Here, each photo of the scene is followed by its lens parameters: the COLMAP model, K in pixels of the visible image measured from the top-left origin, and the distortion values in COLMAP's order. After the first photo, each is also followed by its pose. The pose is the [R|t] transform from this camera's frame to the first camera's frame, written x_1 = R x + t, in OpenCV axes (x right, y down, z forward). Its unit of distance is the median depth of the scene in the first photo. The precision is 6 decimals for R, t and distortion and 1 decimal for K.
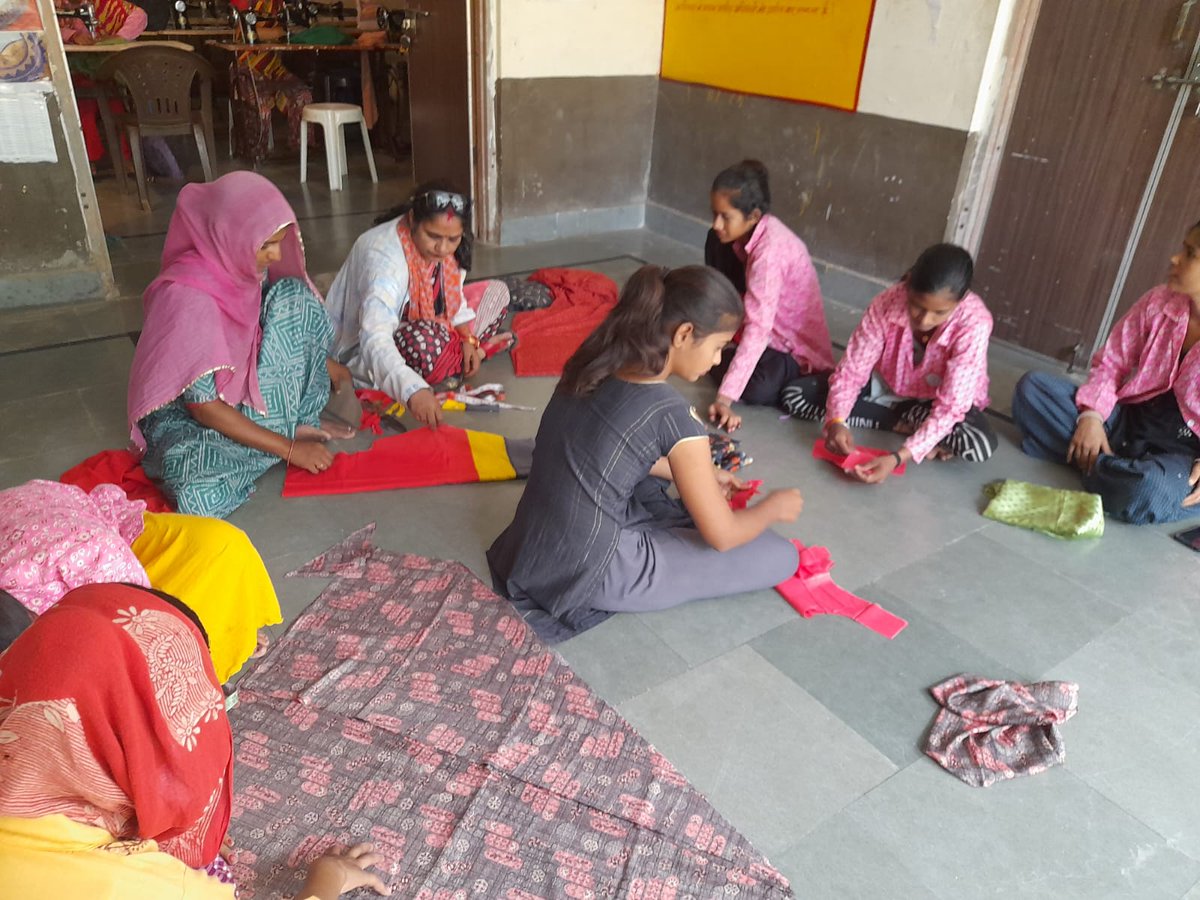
lens RADIAL K [[888.6, 0, 616.3], [0, 888.6, 450.9], [0, 0, 1]] dist [-0.000604, 0.001190]
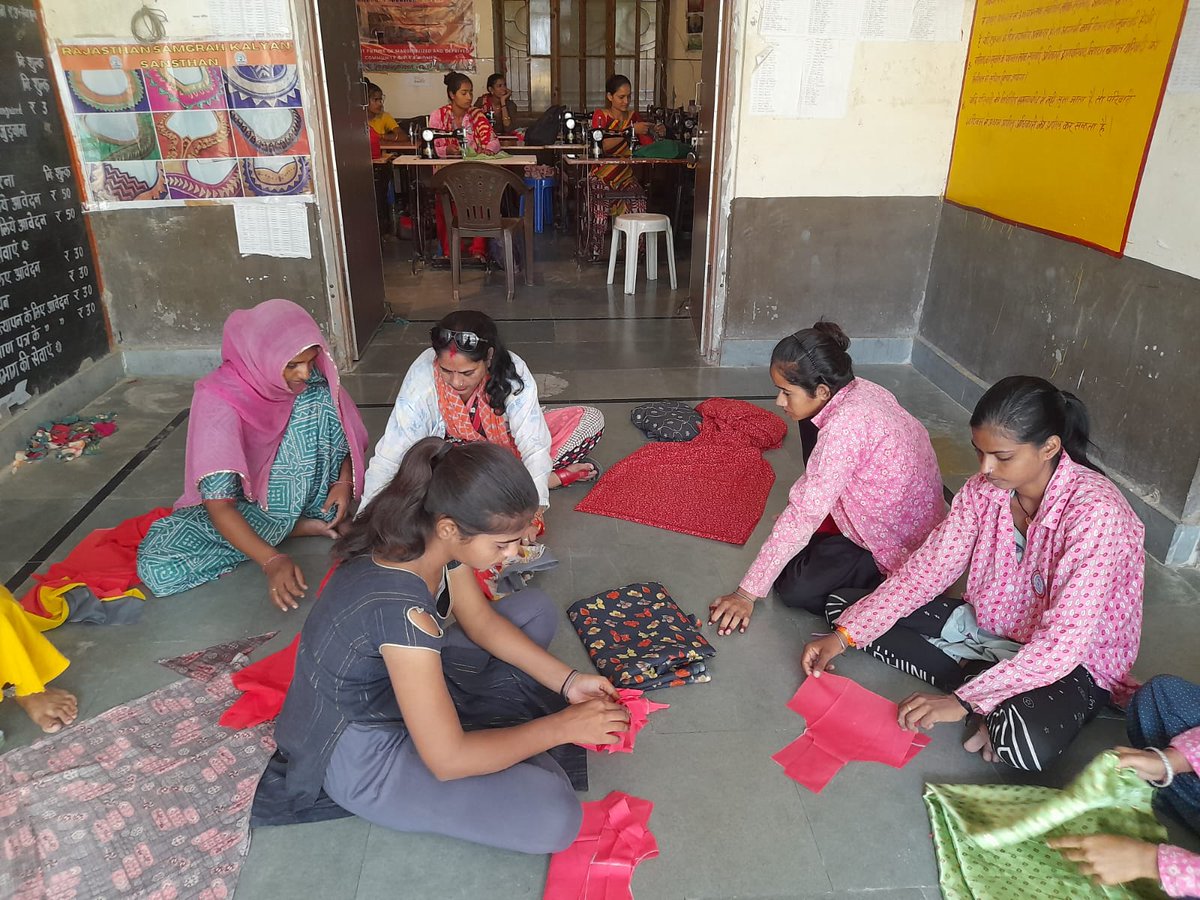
lens RADIAL K [[861.9, 0, 599.7], [0, 861.9, 470.8], [0, 0, 1]] dist [-0.002165, -0.000885]
pose [[0.852620, 0.181962, -0.489826, 0.254852], [-0.216097, 0.976279, -0.013481, -0.087430], [0.475753, 0.117344, 0.871716, 0.154185]]
